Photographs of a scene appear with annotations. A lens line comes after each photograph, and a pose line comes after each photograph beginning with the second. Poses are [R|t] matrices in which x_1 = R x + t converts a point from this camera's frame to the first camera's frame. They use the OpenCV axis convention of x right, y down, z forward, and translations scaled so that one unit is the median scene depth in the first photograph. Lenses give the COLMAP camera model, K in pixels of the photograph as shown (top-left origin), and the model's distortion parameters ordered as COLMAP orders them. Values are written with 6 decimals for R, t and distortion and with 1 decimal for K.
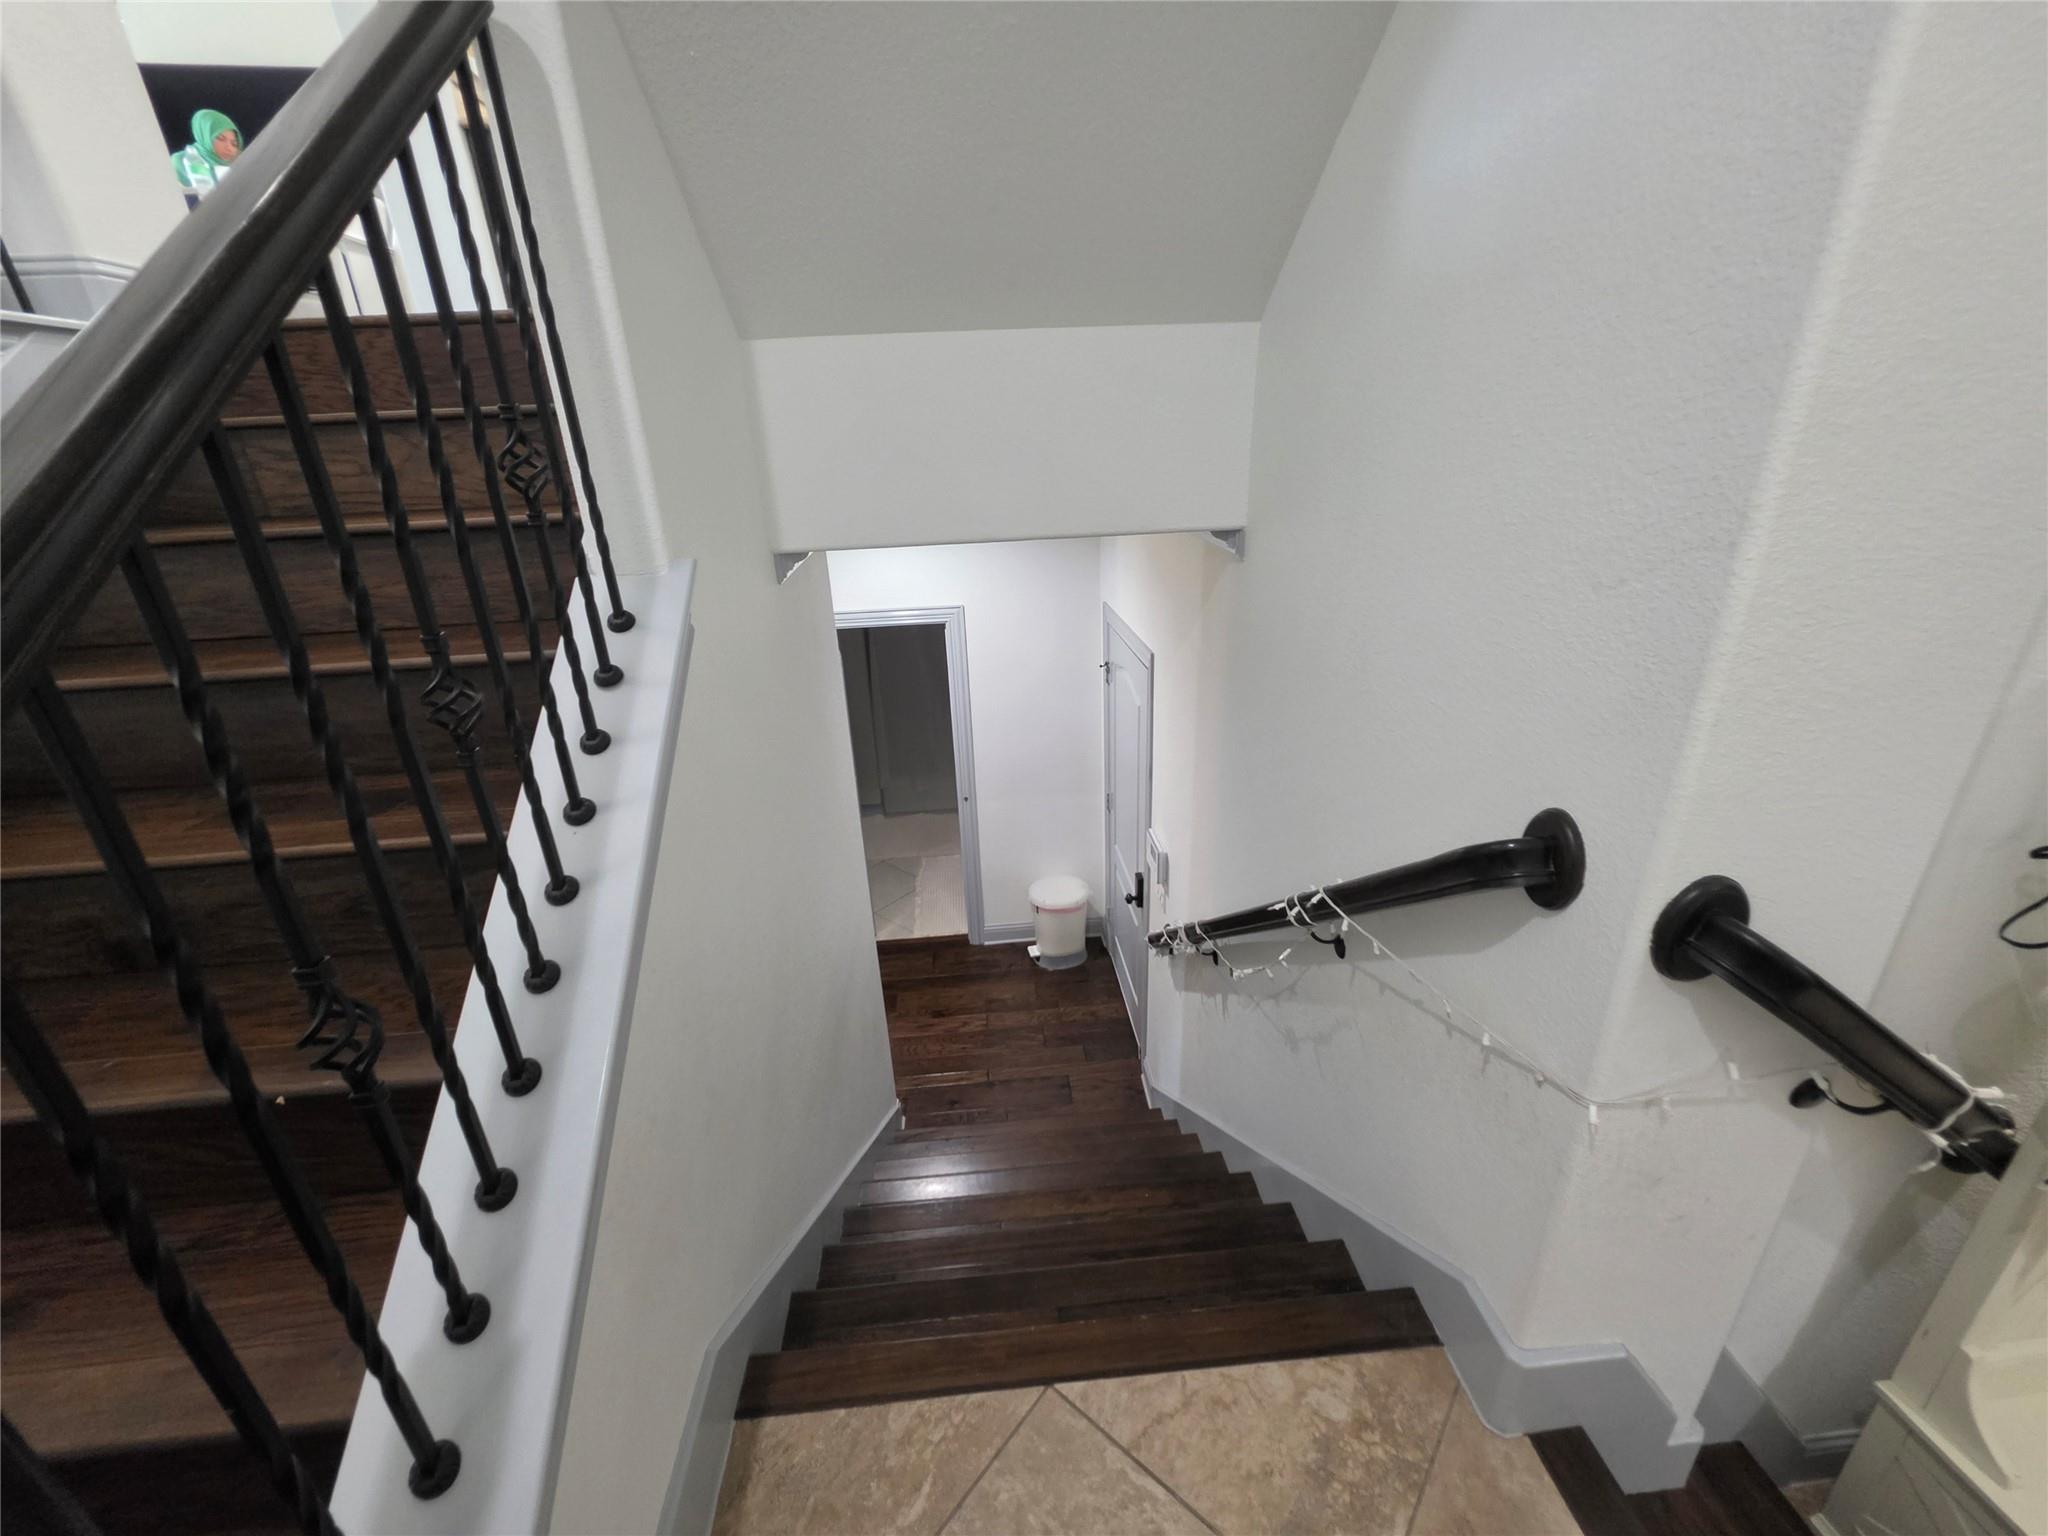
lens RADIAL K [[827.8, 0, 1028.9], [0, 827.8, 755.9], [0, 0, 1]] dist [0.006914, -0.000081]
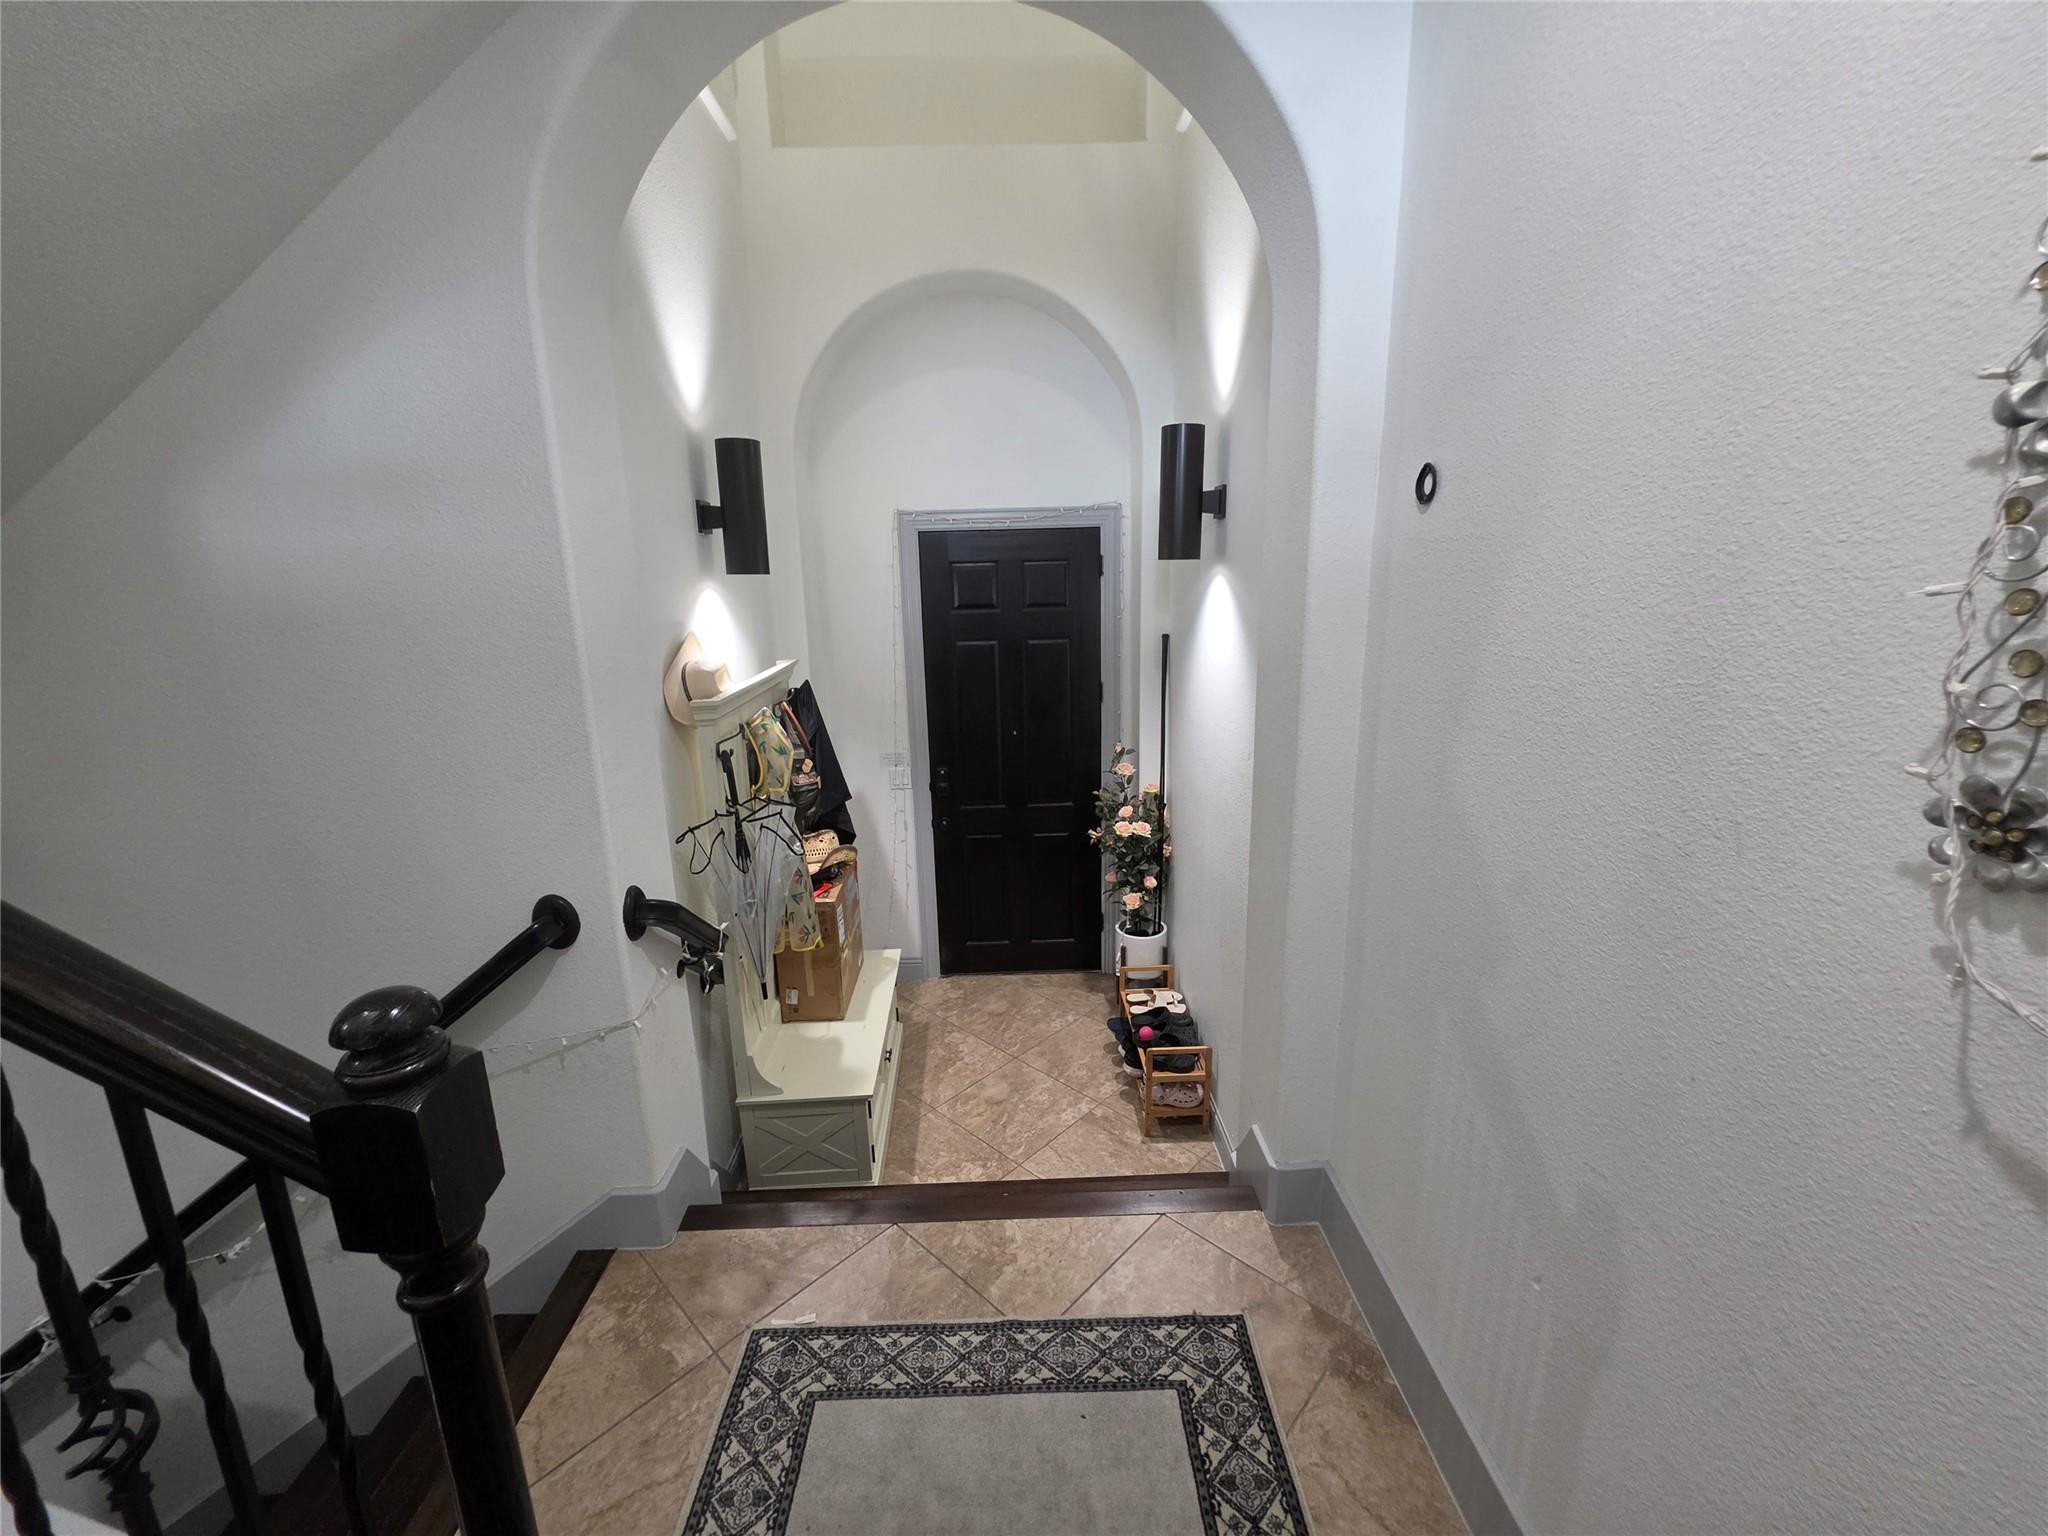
lens RADIAL K [[827.8, 0, 1024.0], [0, 827.8, 759.2], [0, 0, 1]] dist [0.006914, -0.000081]
pose [[0.049540, -0.198443, 0.978860, -0.916438], [0.397562, 0.902992, 0.162942, -0.077338], [-0.916237, 0.381085, 0.123628, -0.270447]]
